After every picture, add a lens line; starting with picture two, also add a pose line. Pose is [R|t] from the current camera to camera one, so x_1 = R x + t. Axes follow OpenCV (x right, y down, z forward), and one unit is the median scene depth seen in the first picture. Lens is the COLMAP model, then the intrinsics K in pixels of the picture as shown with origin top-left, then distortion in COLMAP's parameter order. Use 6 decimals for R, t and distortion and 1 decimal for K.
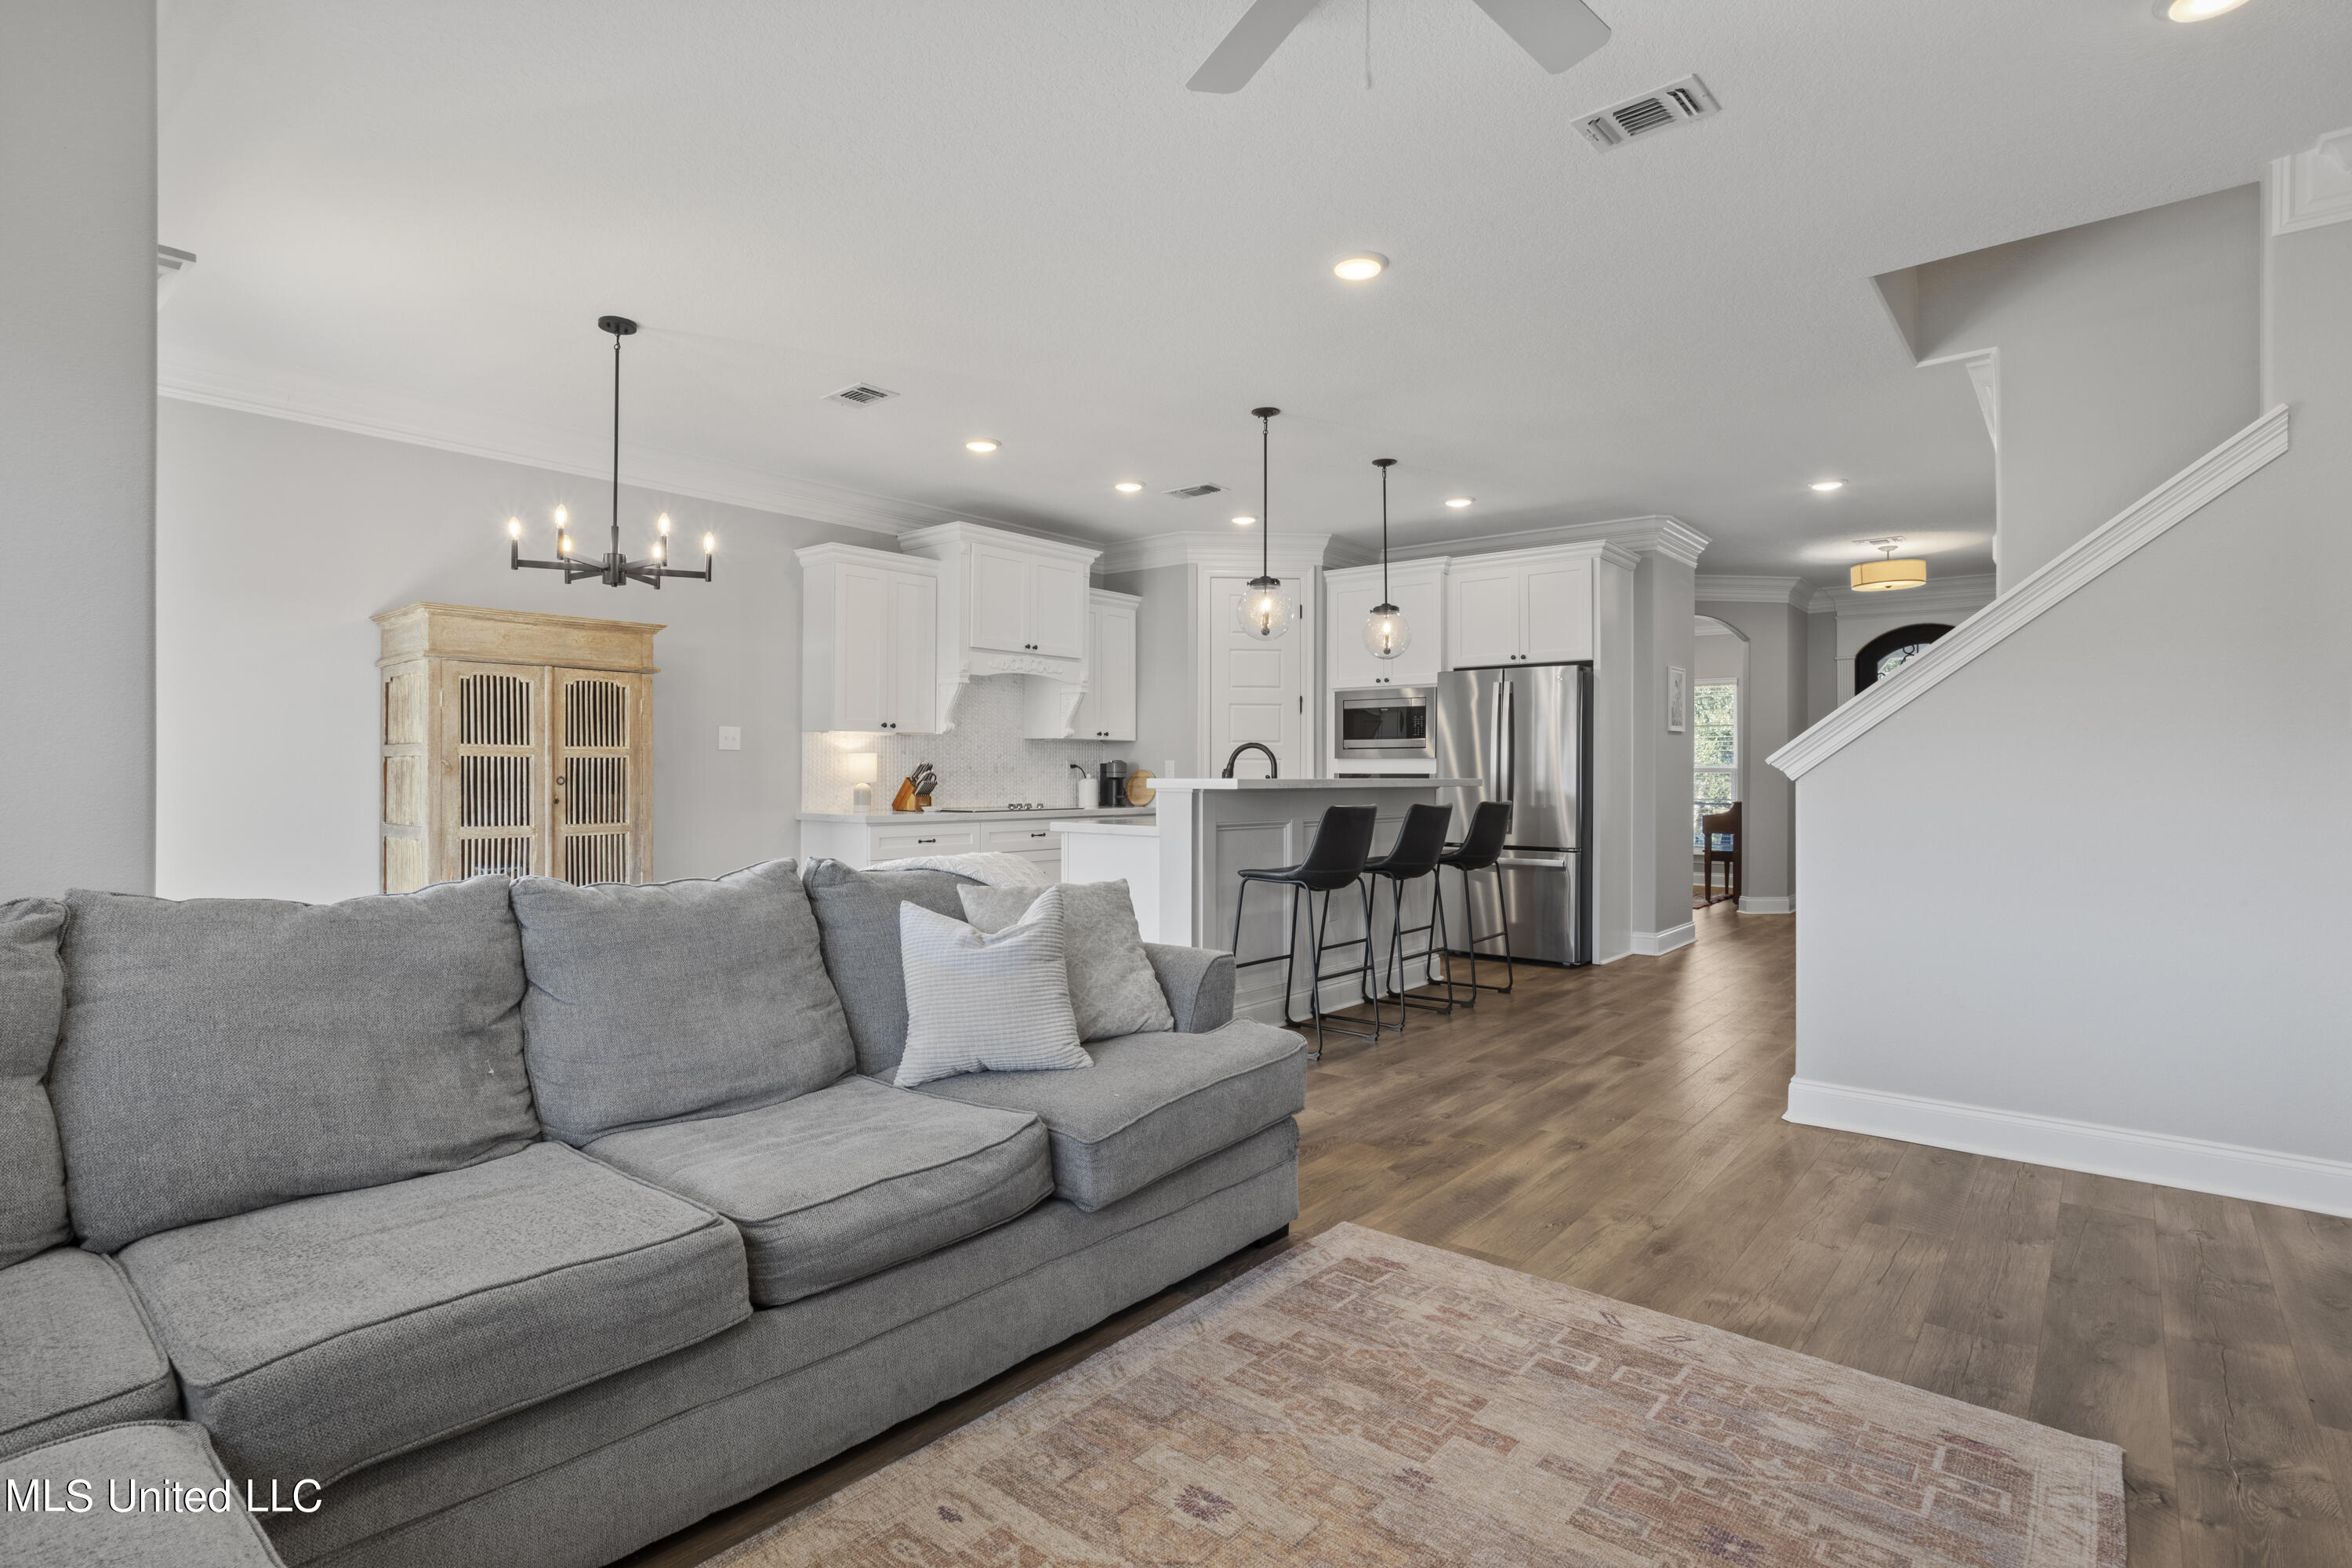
lens RADIAL K [[1183.1, 0, 1154.1], [0, 1183.1, 778.5], [0, 0, 1]] dist [-0.019712, 0.003759]
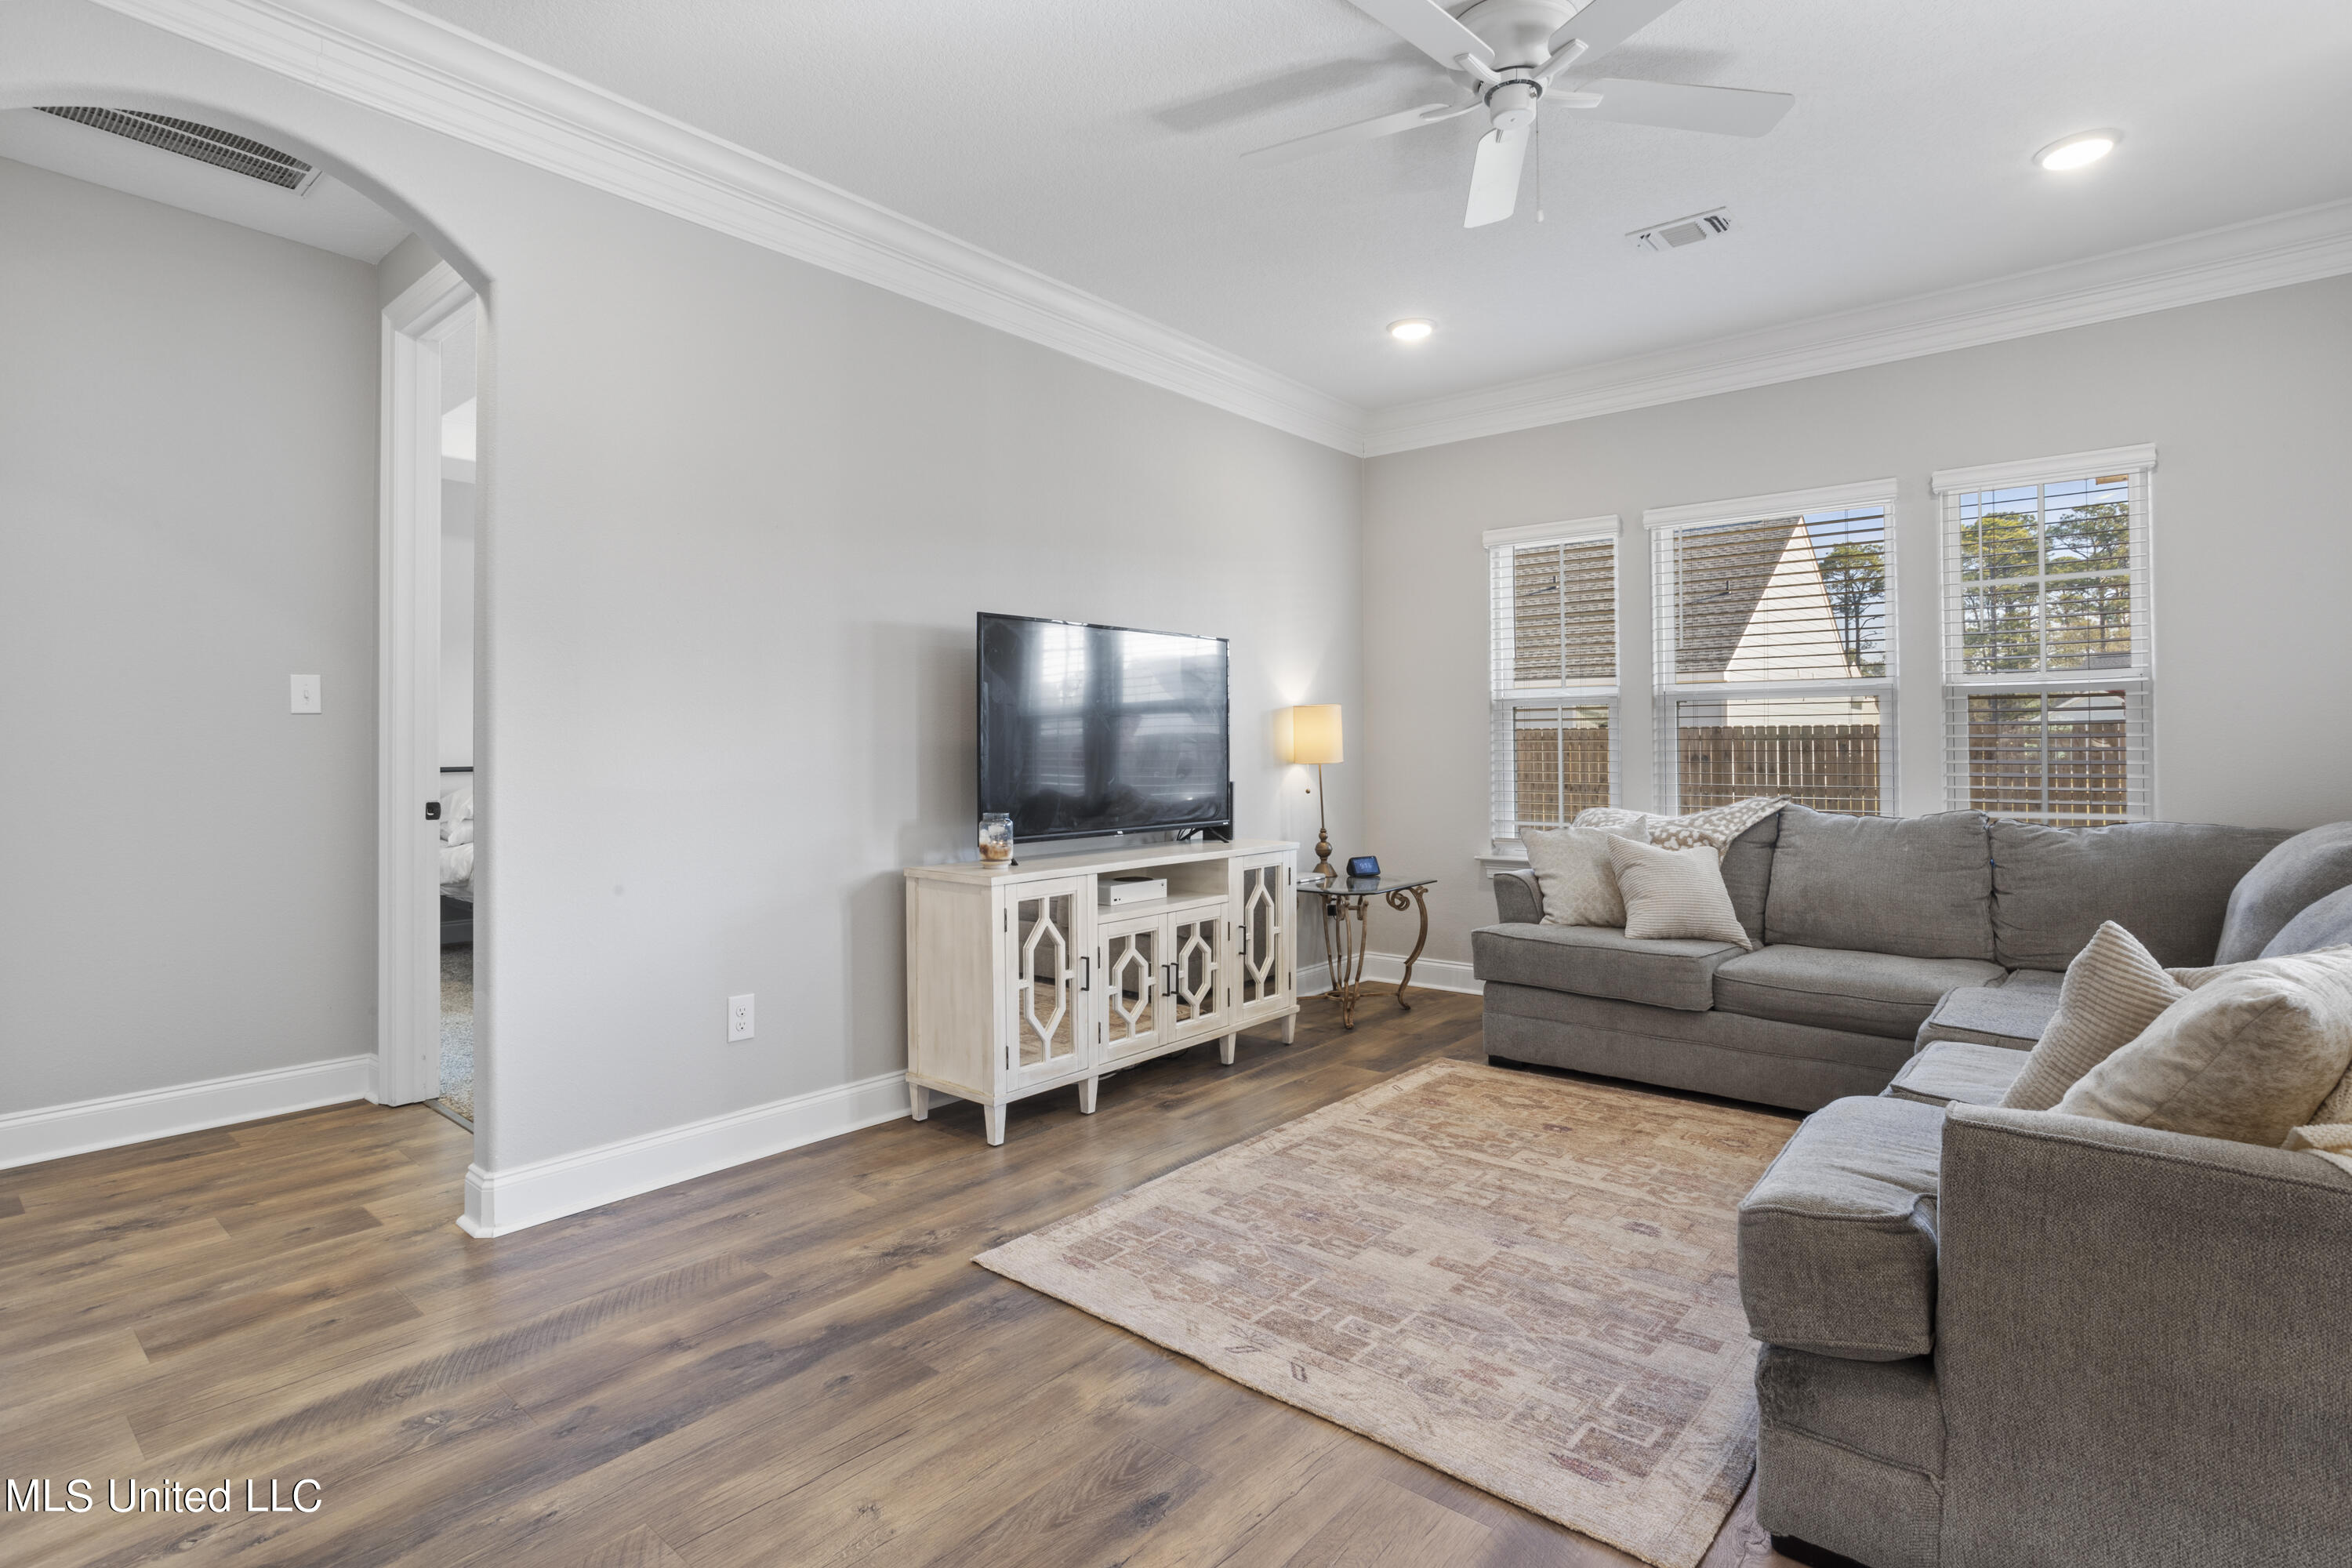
lens RADIAL K [[1135.7, 0, 1182.3], [0, 1135.7, 763.4], [0, 0, 1]] dist [-0.011429, 0.002129]
pose [[-0.999999, 0.001259, -0.000712, 0.490897], [0.001255, 0.999978, 0.006540, 0.003123], [0.000720, 0.006539, -0.999978, 1.894797]]
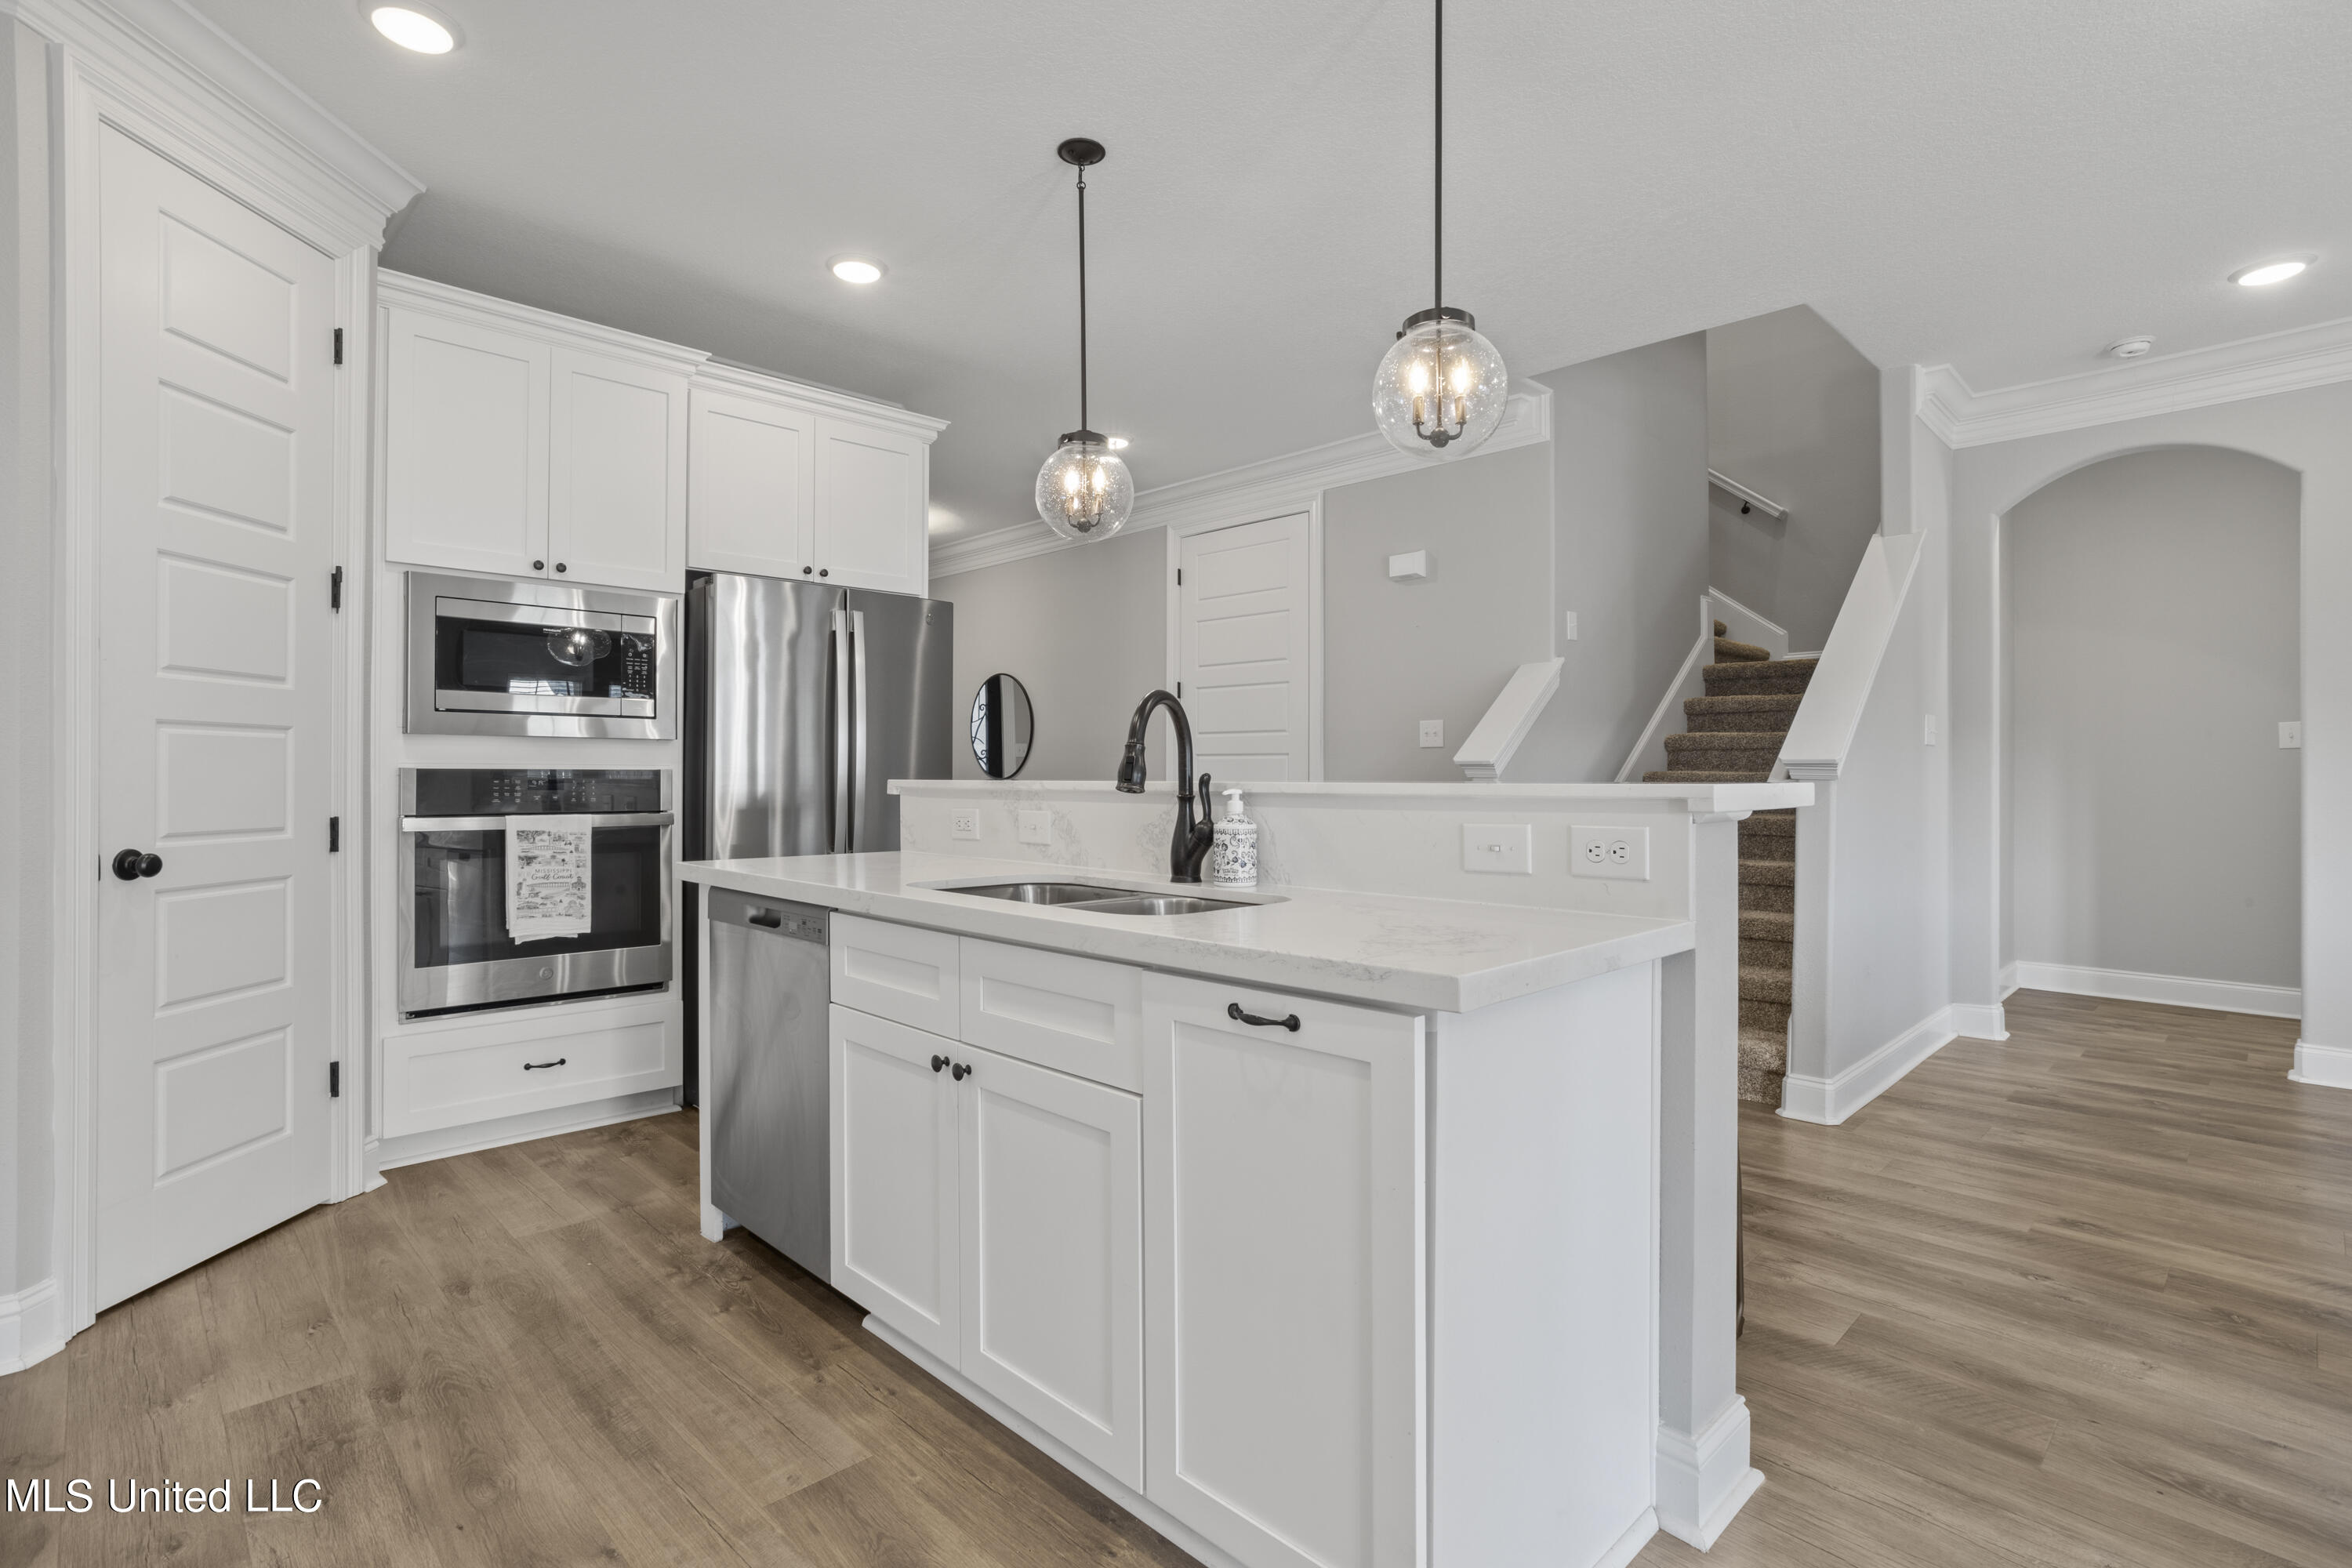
lens RADIAL K [[1135.7, 0, 1168.8], [0, 1135.7, 768.2], [0, 0, 1]] dist [-0.011429, 0.002129]
pose [[0.095760, 0.000421, 0.995404, -0.722239], [0.005422, 0.999985, -0.000944, -0.009261], [-0.995390, 0.005487, 0.095756, 2.363643]]
